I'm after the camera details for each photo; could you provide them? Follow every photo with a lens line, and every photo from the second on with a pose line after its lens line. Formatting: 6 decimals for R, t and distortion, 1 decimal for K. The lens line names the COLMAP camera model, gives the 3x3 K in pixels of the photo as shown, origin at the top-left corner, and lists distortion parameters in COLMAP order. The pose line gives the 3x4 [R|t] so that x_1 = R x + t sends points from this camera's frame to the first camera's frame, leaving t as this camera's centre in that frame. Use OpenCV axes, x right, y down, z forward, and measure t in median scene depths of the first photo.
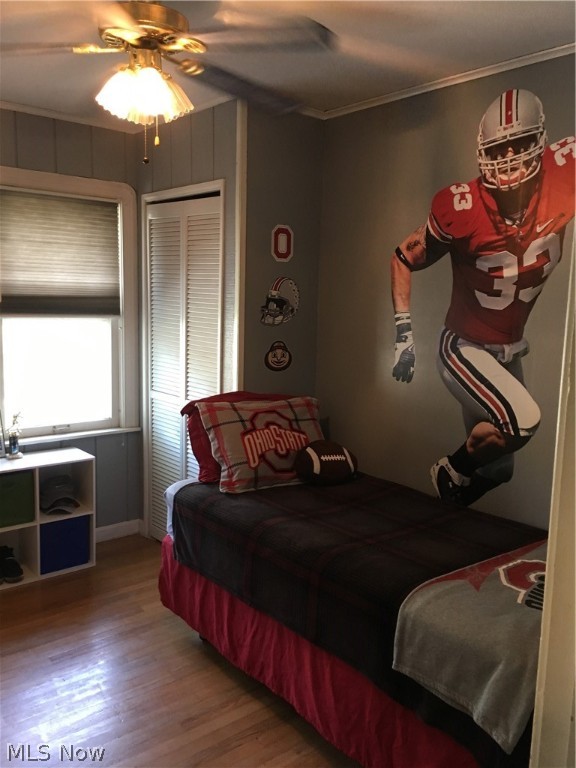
lens RADIAL K [[649.1, 0, 290.7], [0, 649.1, 383.3], [0, 0, 1]] dist [0.071865, -0.100545]
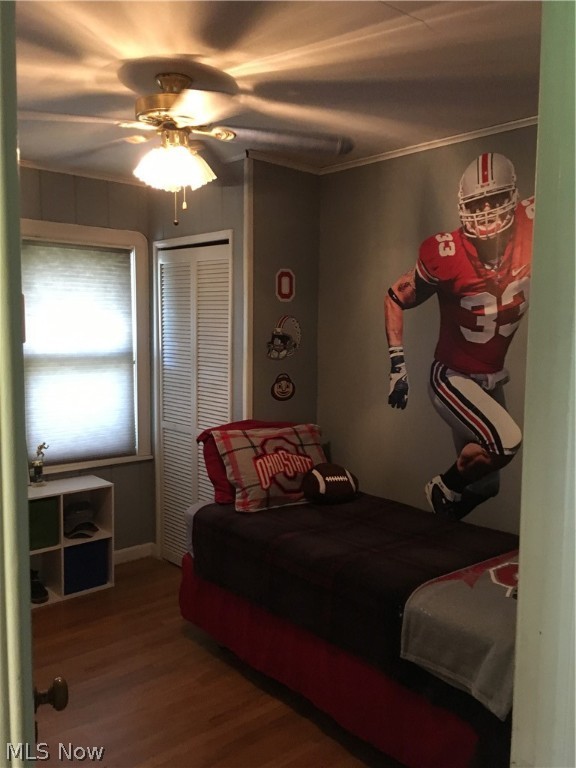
lens RADIAL K [[649.1, 0, 286.1], [0, 649.1, 384.2], [0, 0, 1]] dist [0.071865, -0.100545]
pose [[0.999708, -0.019070, 0.014832, -0.034176], [0.019666, 0.998961, -0.041112, -0.001613], [-0.014033, 0.041392, 0.999044, -0.107732]]
